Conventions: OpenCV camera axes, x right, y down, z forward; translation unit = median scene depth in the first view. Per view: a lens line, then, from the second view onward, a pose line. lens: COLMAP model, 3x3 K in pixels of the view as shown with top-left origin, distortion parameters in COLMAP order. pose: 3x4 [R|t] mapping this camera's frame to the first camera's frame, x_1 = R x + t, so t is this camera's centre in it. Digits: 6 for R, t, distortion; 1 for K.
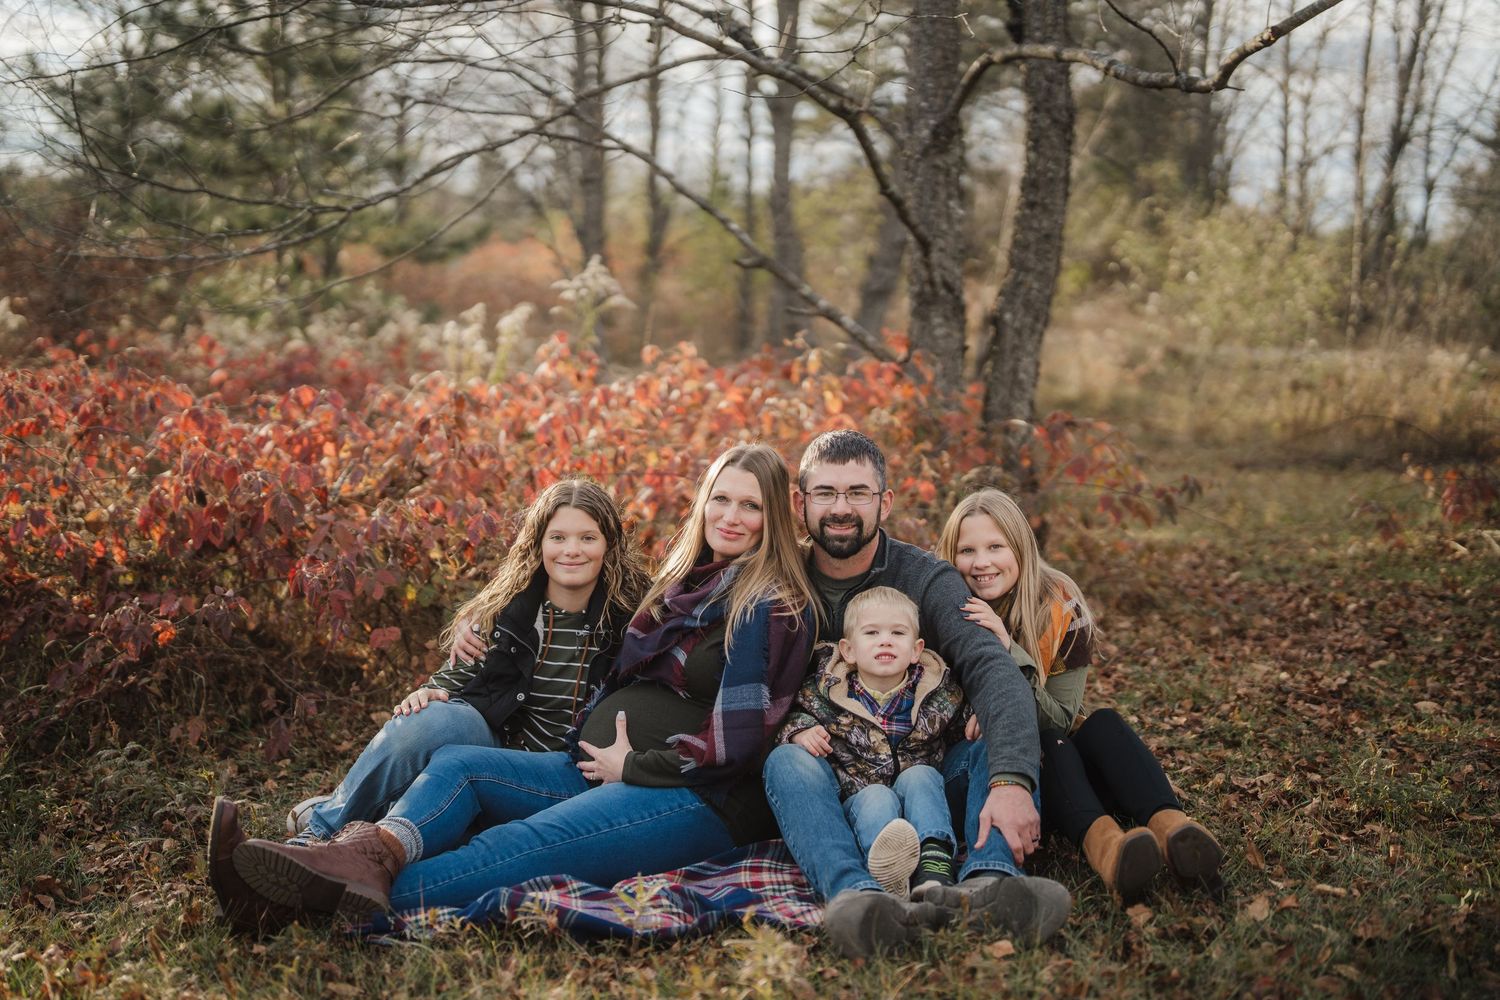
lens RADIAL K [[2216.0, 0, 748.8], [0, 2216.0, 547.1], [0, 0, 1]] dist [-0.153776, 1.492734]
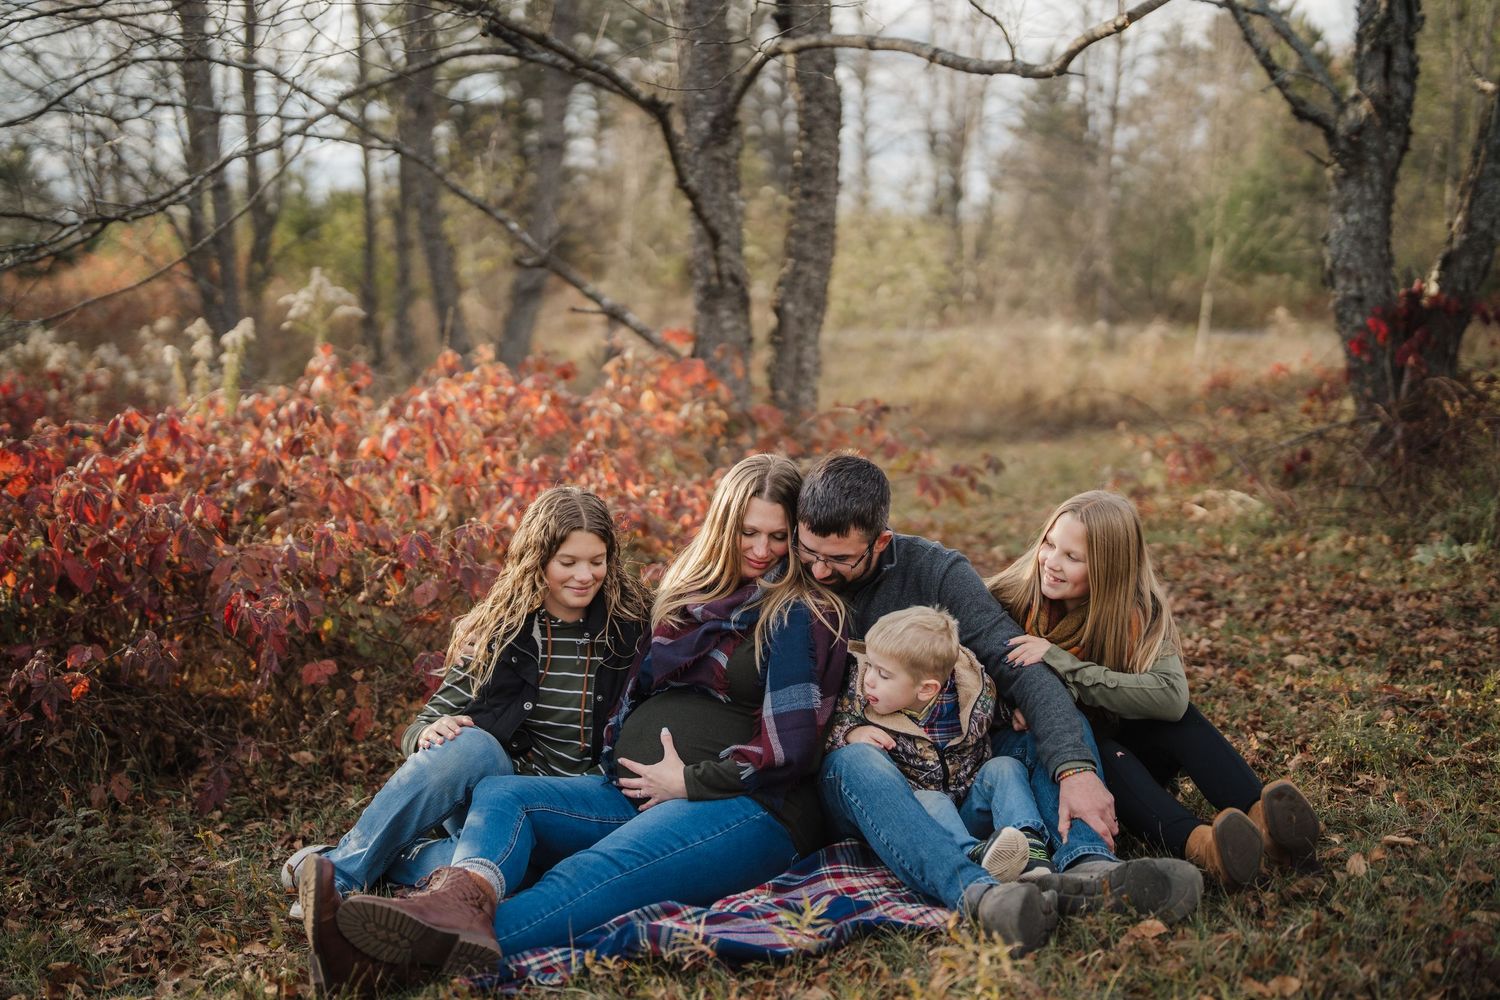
lens RADIAL K [[2217.7, 0, 750.0], [0, 2217.7, 500.0], [0, 0, 1]] dist [0.041841, 0.011868]
pose [[0.972212, -0.061831, 0.225788, -0.226543], [0.066509, 0.997699, -0.013163, -0.008312], [-0.224455, 0.027814, 0.974087, 0.046323]]
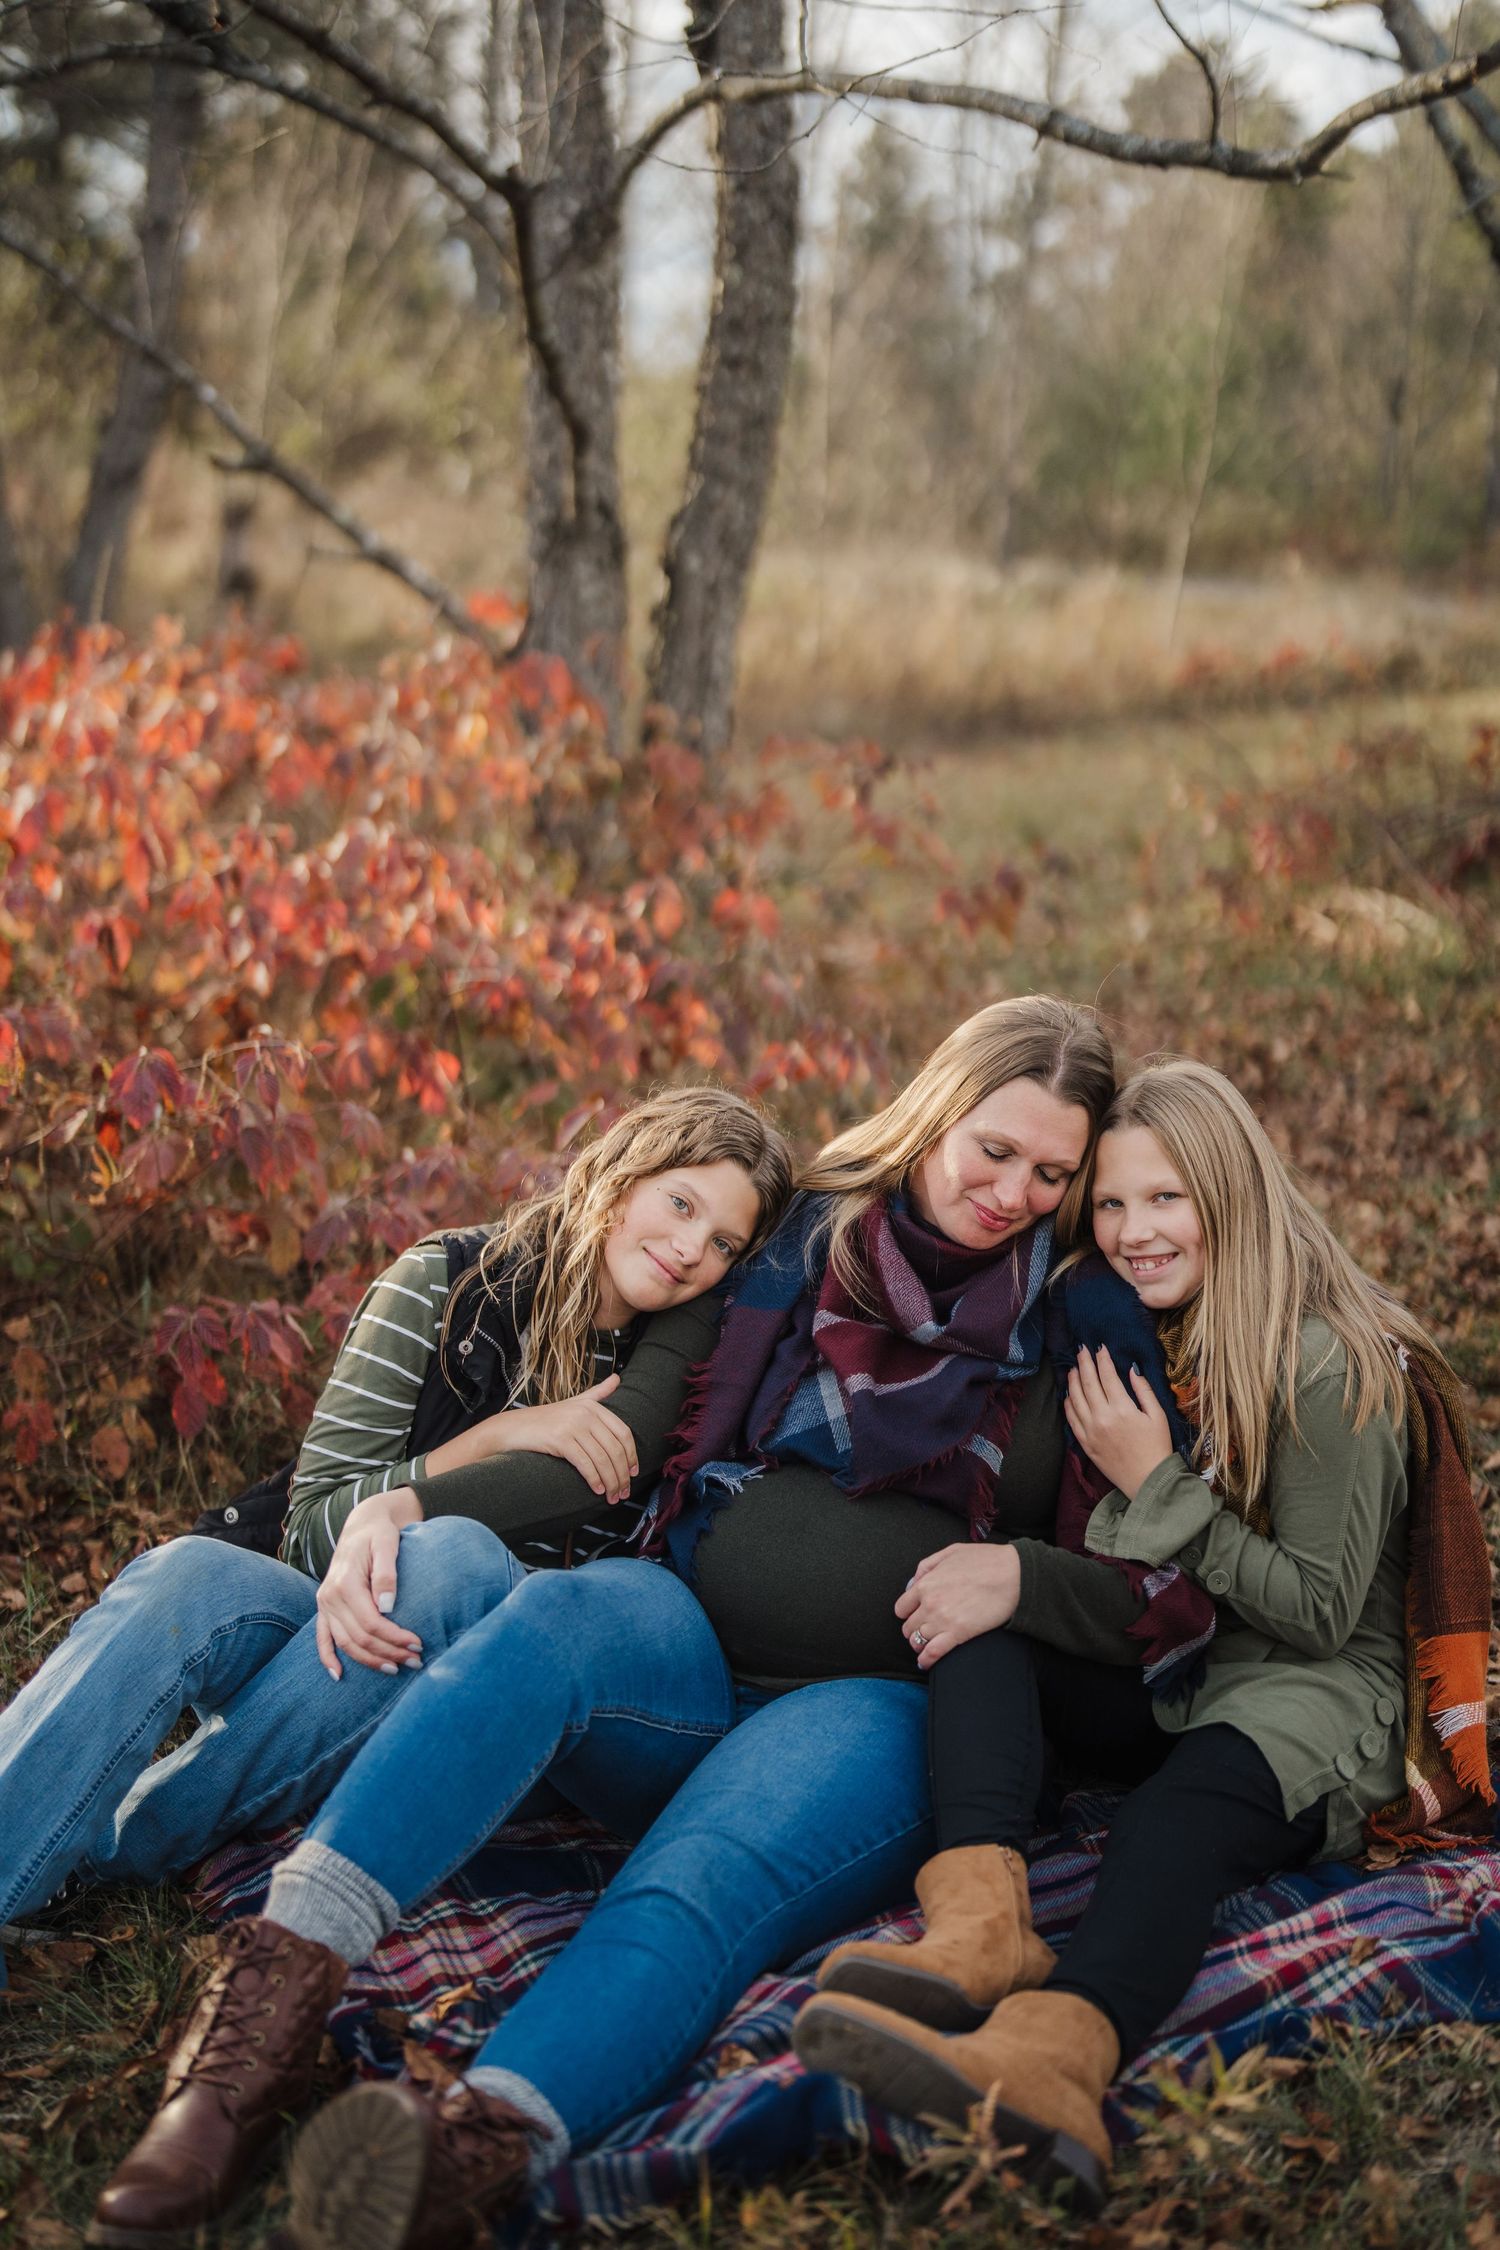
lens RADIAL K [[3326.6, 0, 750.0], [0, 3326.6, 1125.0], [0, 0, 1]] dist [0.041841, 0.011868]
pose [[0.944613, -0.057160, 0.323170, -0.261938], [0.029488, 0.995515, 0.089887, -0.063396], [-0.326858, -0.075379, 0.942062, 0.307472]]
